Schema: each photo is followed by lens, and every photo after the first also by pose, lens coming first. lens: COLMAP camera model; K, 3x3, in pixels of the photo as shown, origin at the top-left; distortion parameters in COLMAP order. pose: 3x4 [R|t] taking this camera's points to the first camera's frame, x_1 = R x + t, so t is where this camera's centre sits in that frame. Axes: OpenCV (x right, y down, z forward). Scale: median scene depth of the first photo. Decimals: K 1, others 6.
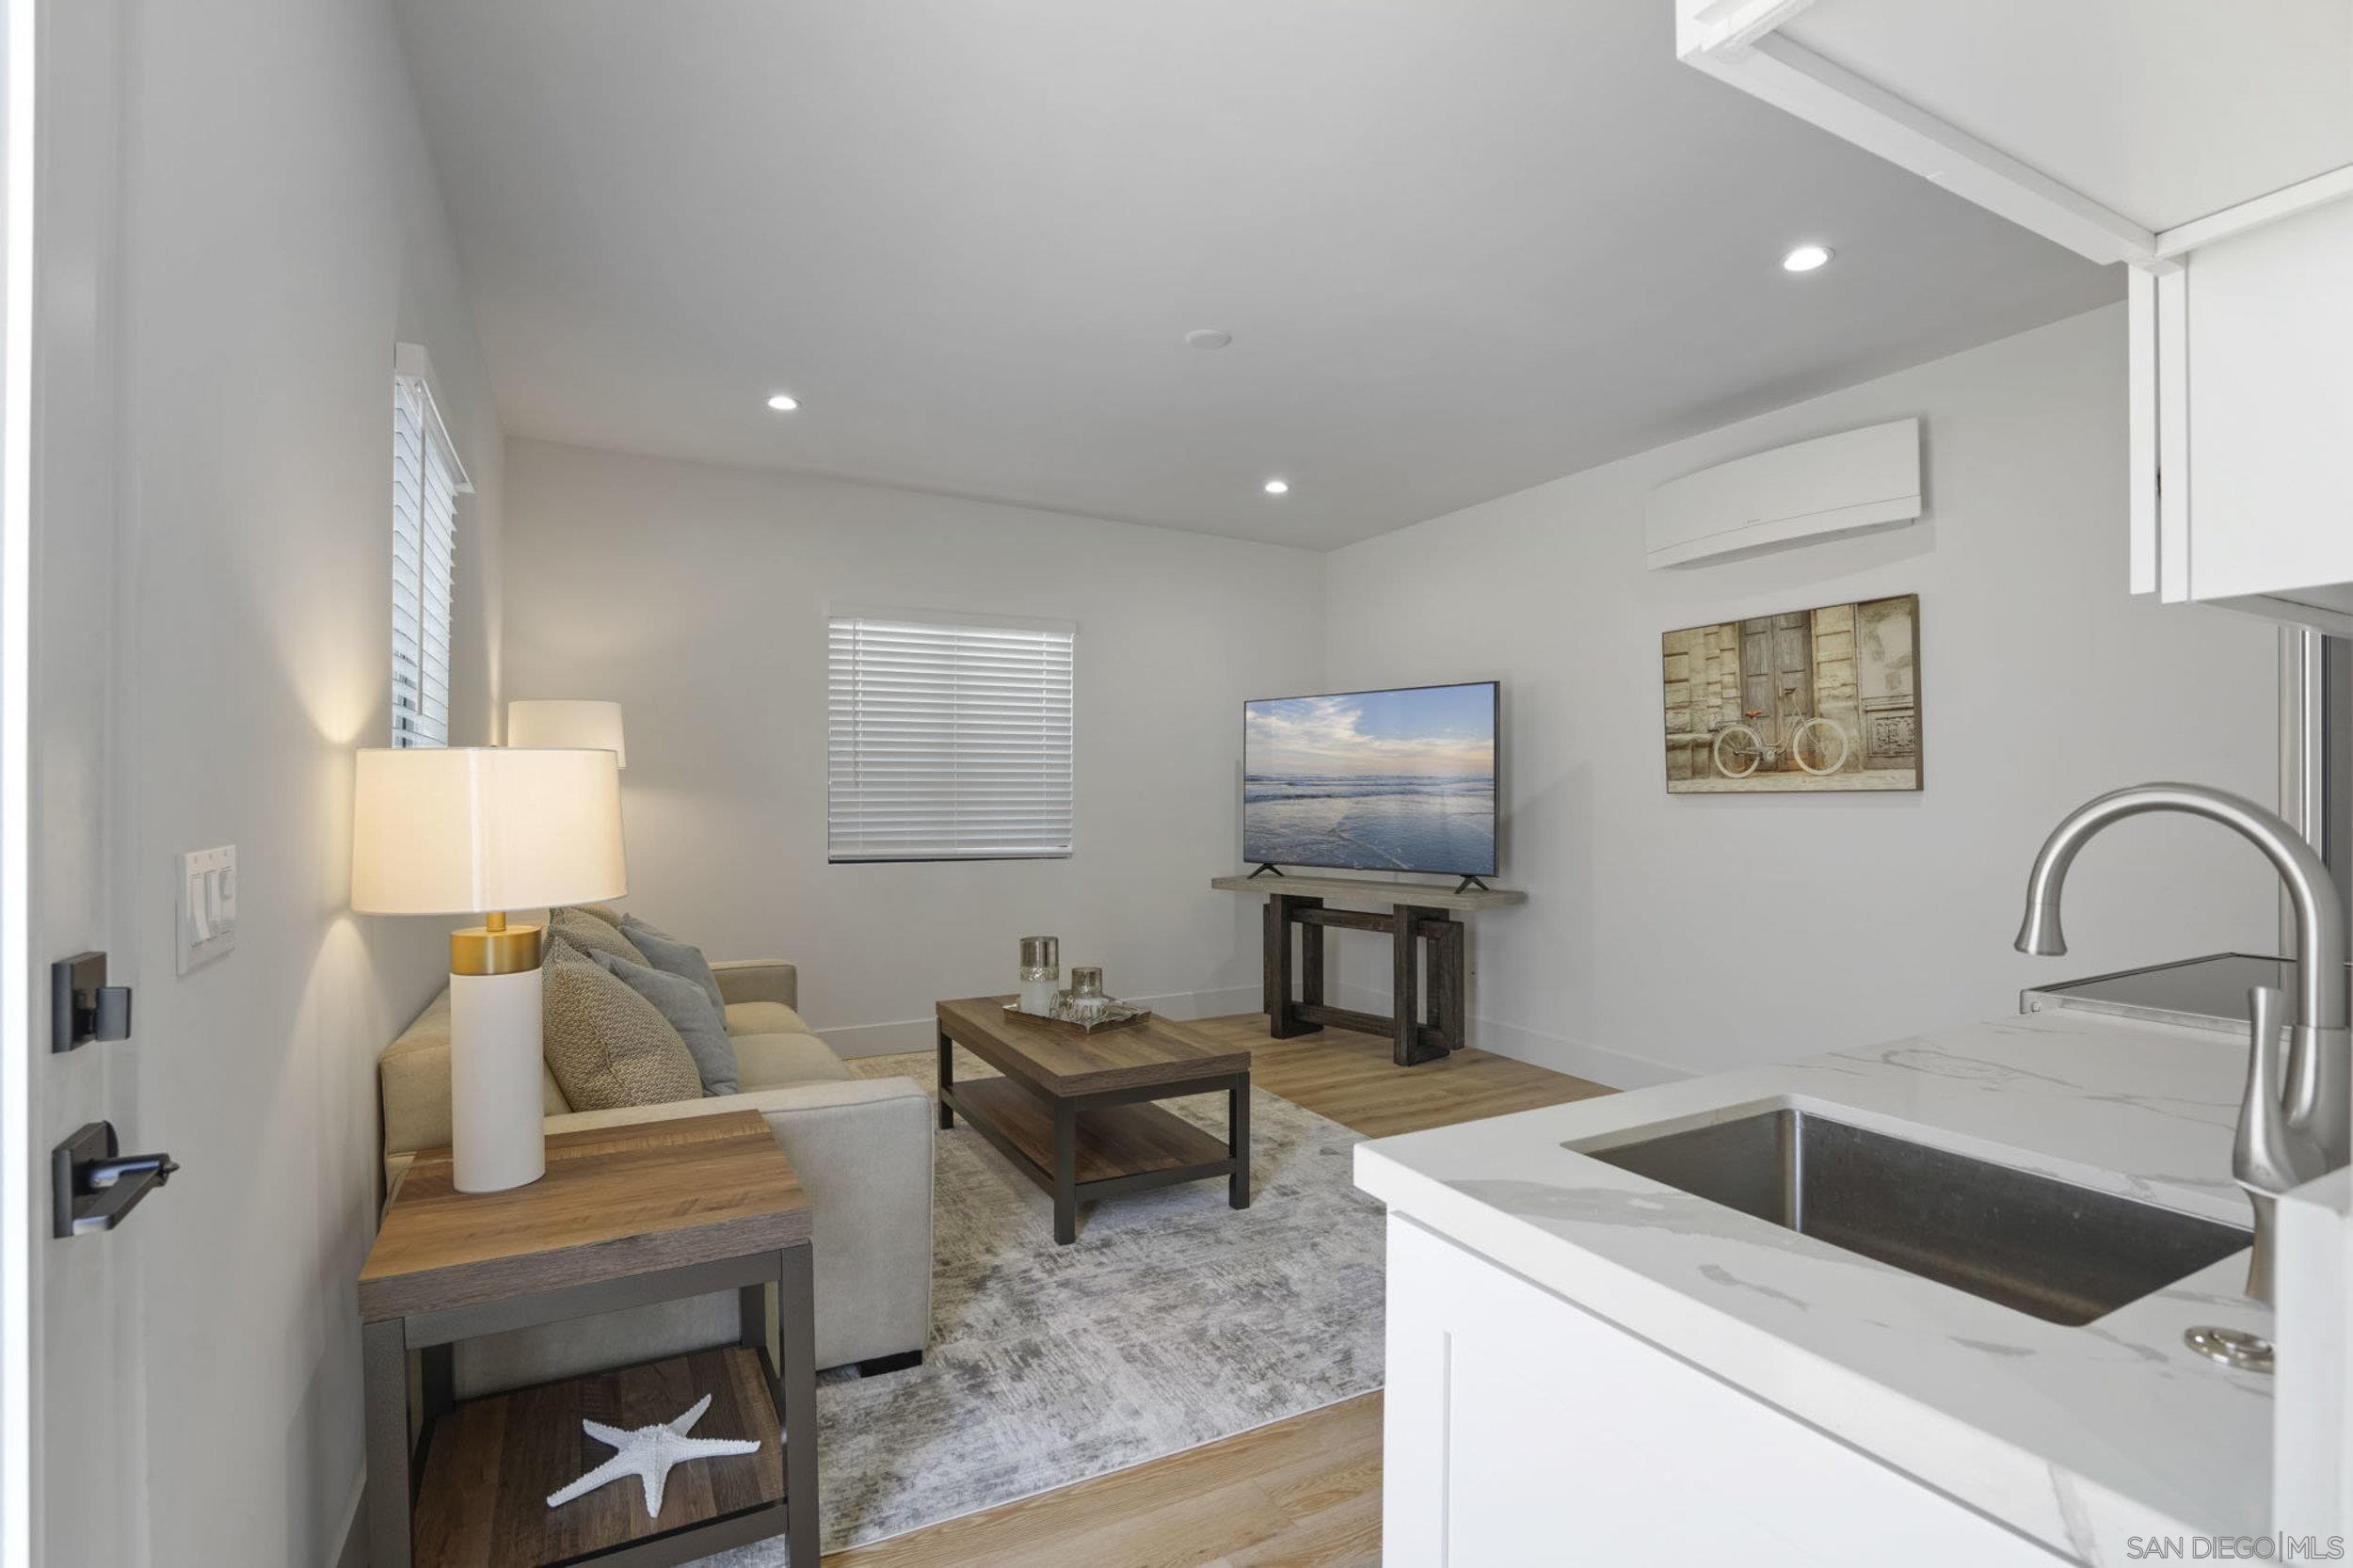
lens RADIAL K [[1075.4, 0, 1175.4], [0, 1075.4, 789.9], [0, 0, 1]] dist [-0.001552, -0.000110]
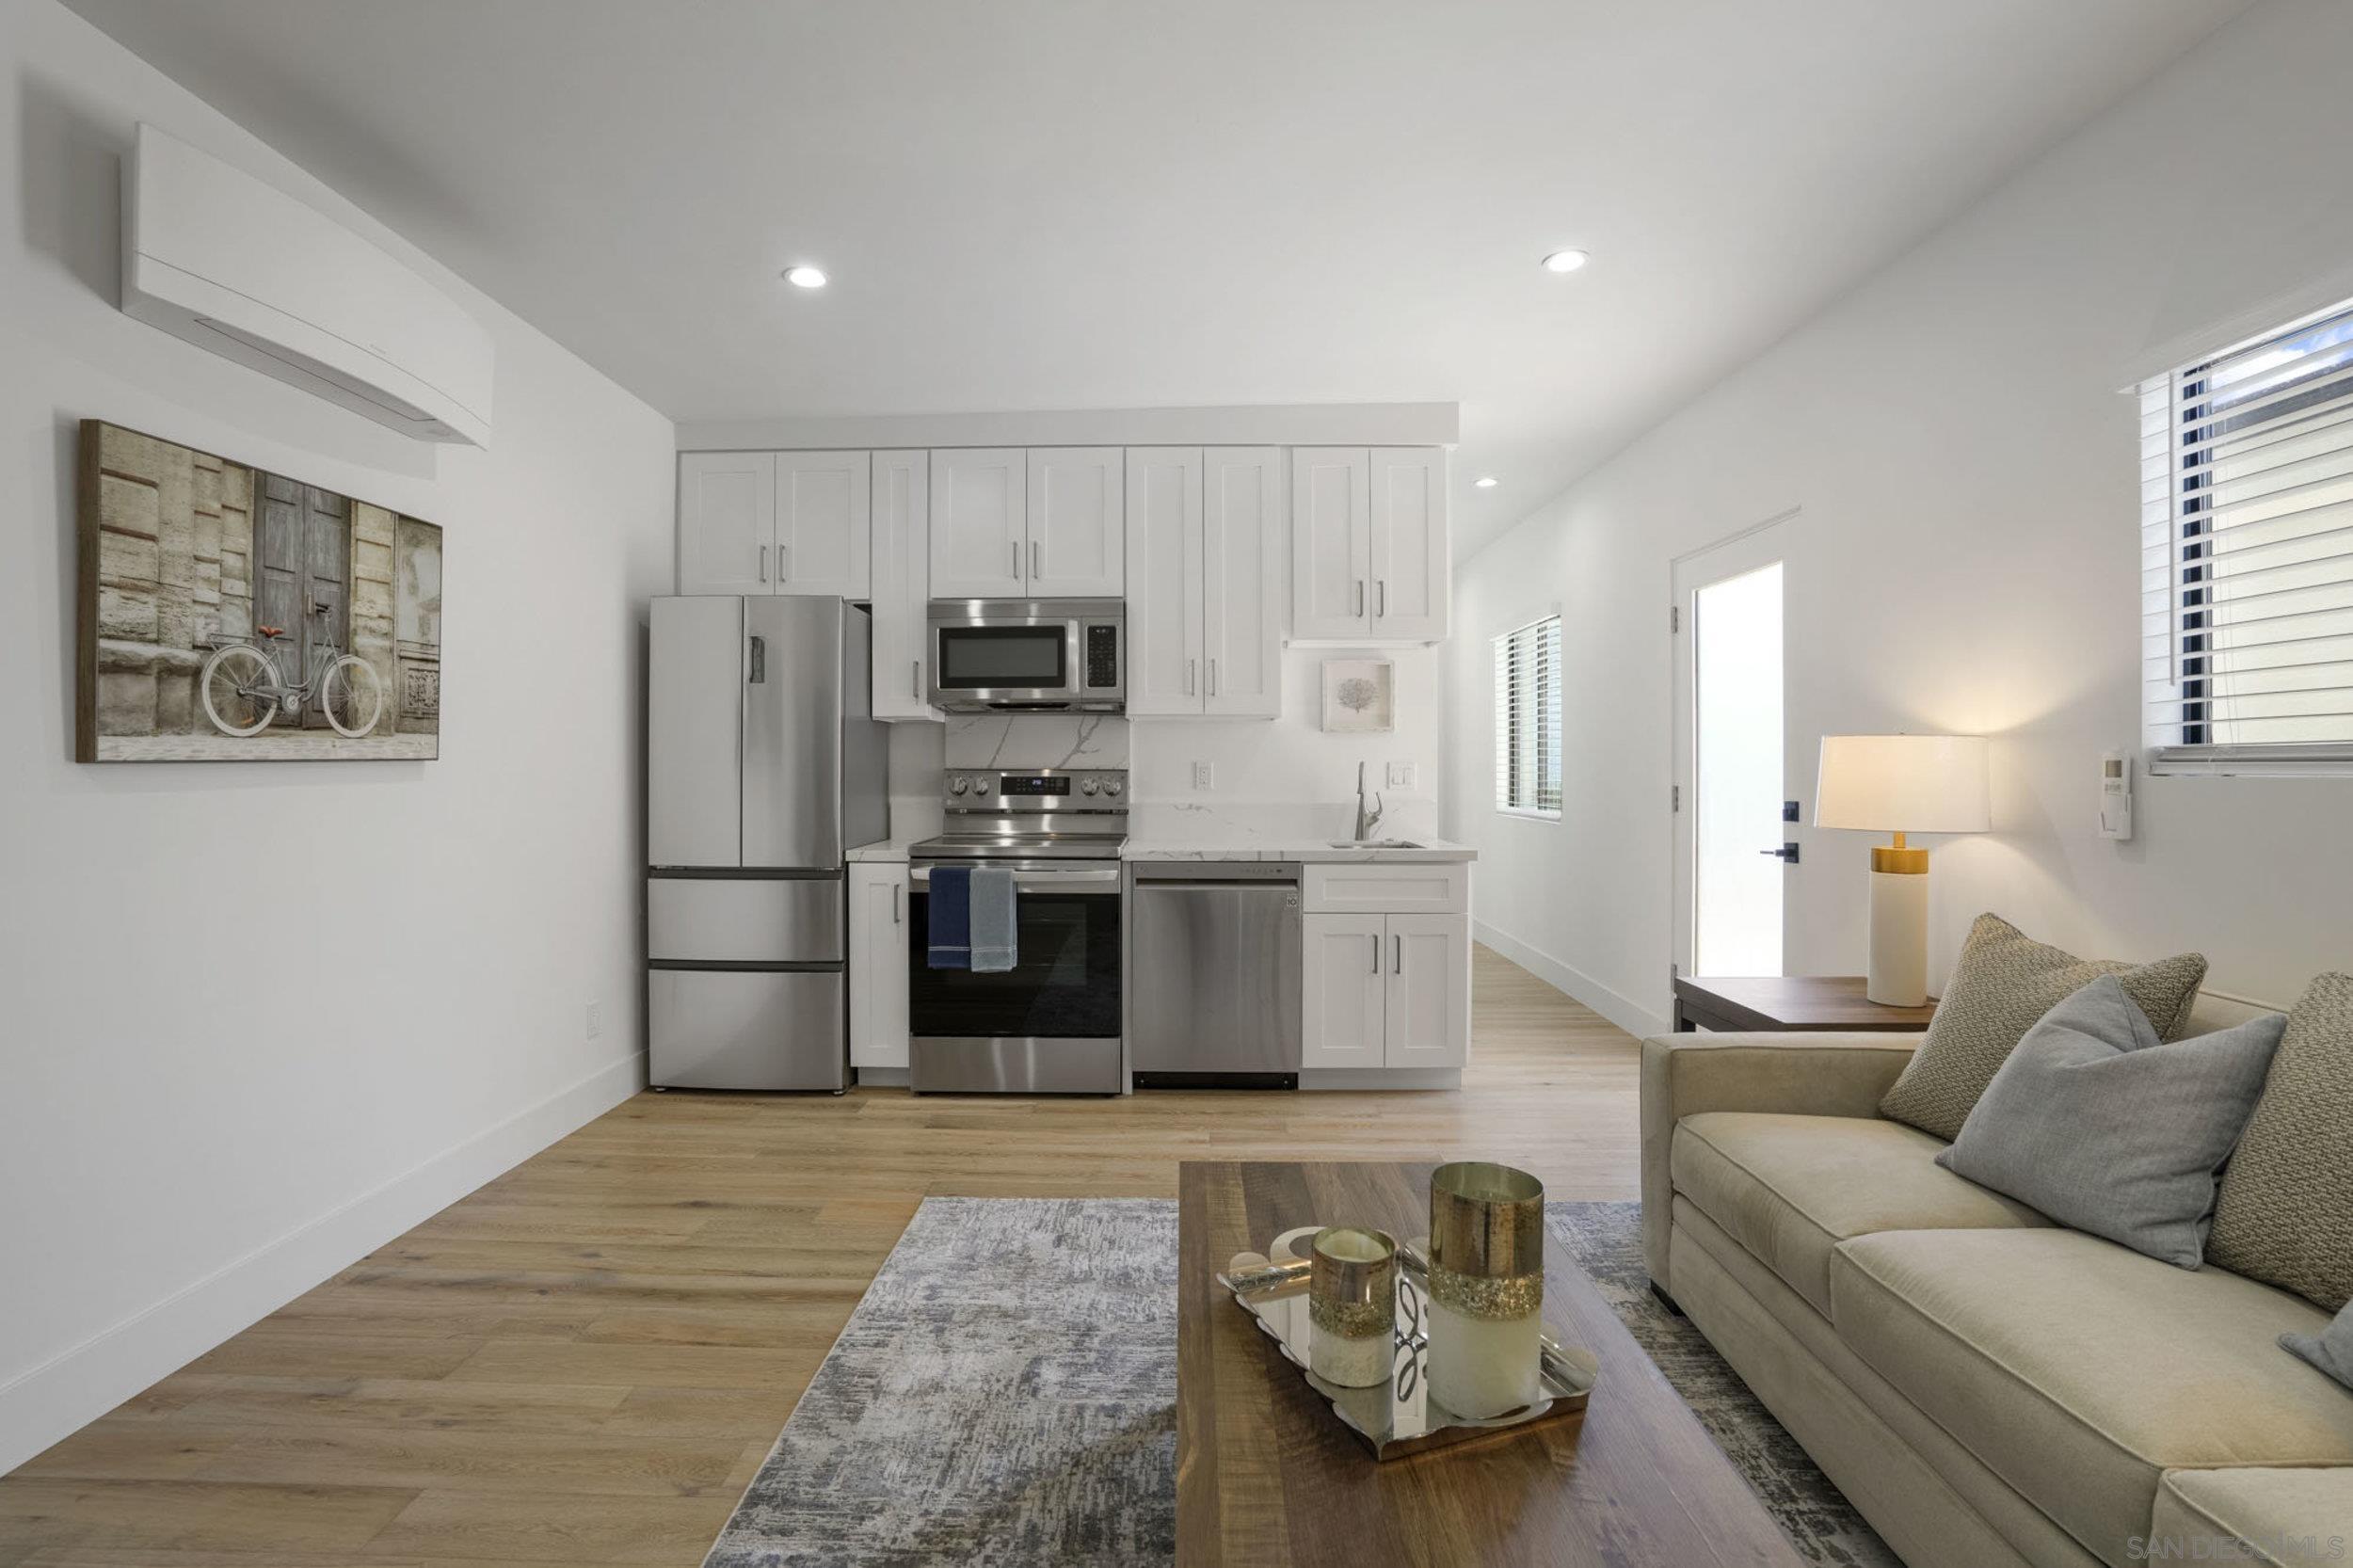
lens RADIAL K [[1075.4, 0, 1174.1], [0, 1075.4, 772.9], [0, 0, 1]] dist [-0.001552, -0.000110]
pose [[-0.875344, -0.004255, 0.483481, -0.199948], [-0.002238, 0.999986, 0.004749, 0.004683], [-0.483495, 0.003075, -0.875342, 1.296104]]
